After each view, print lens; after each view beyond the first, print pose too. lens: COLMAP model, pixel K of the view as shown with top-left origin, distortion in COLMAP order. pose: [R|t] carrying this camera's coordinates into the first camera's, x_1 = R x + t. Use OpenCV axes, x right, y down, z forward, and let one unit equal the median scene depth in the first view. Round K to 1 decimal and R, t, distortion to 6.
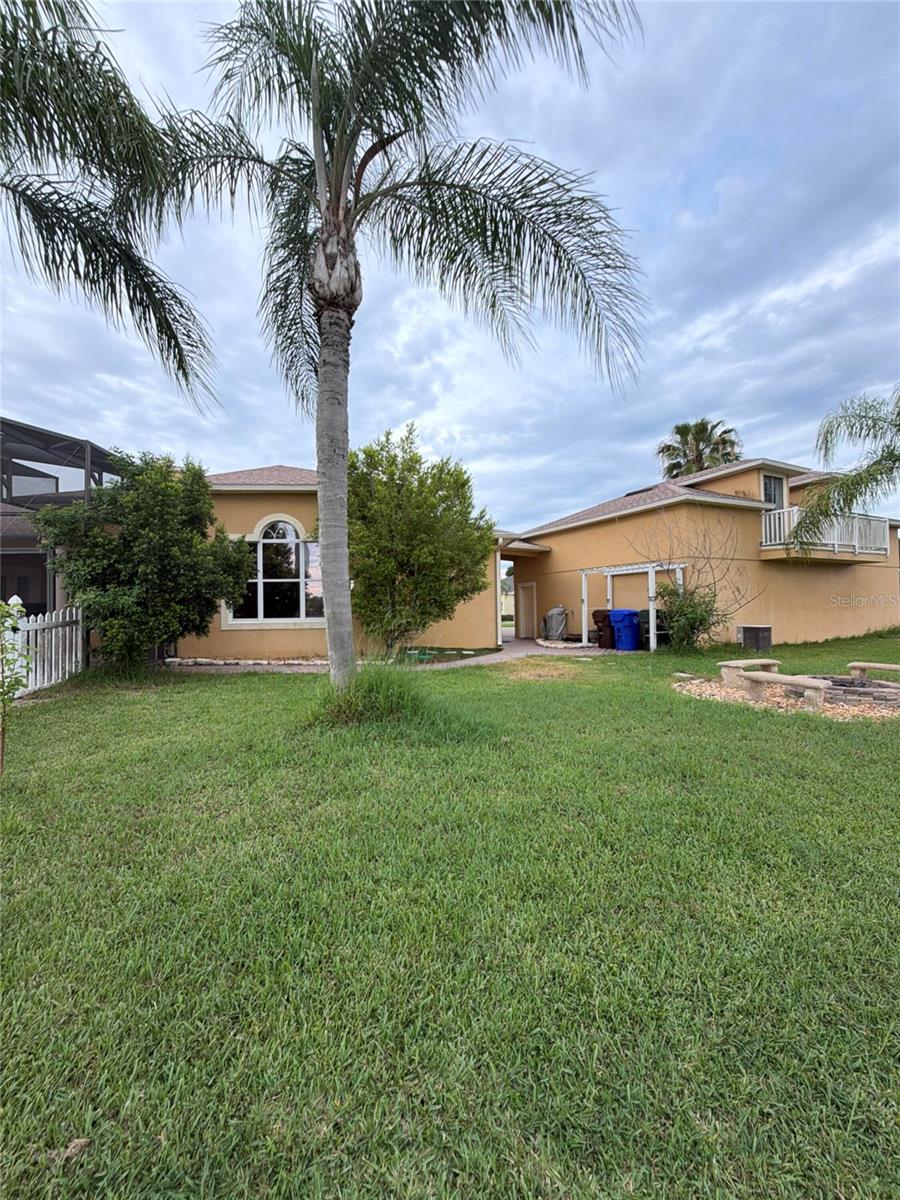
lens RADIAL K [[477.5, 0, 448.0], [0, 477.5, 602.1], [0, 0, 1]] dist [0.000470, 0.000005]
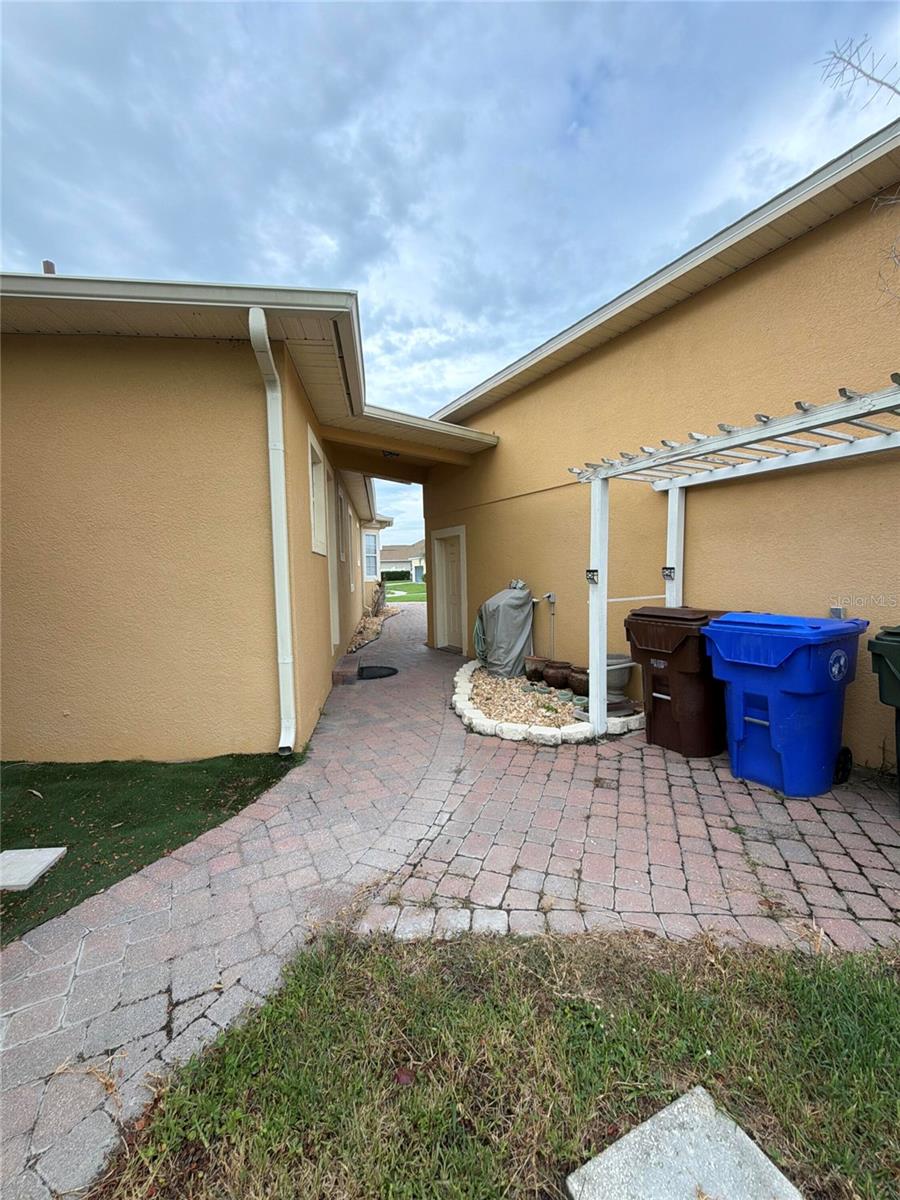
lens RADIAL K [[477.5, 0, 450.9], [0, 477.5, 602.2], [0, 0, 1]] dist [0.000470, 0.000005]
pose [[0.996687, -0.020096, 0.078813, 0.169897], [0.012948, 0.995842, 0.090176, -0.013301], [-0.080297, -0.088857, 0.992802, 0.702804]]
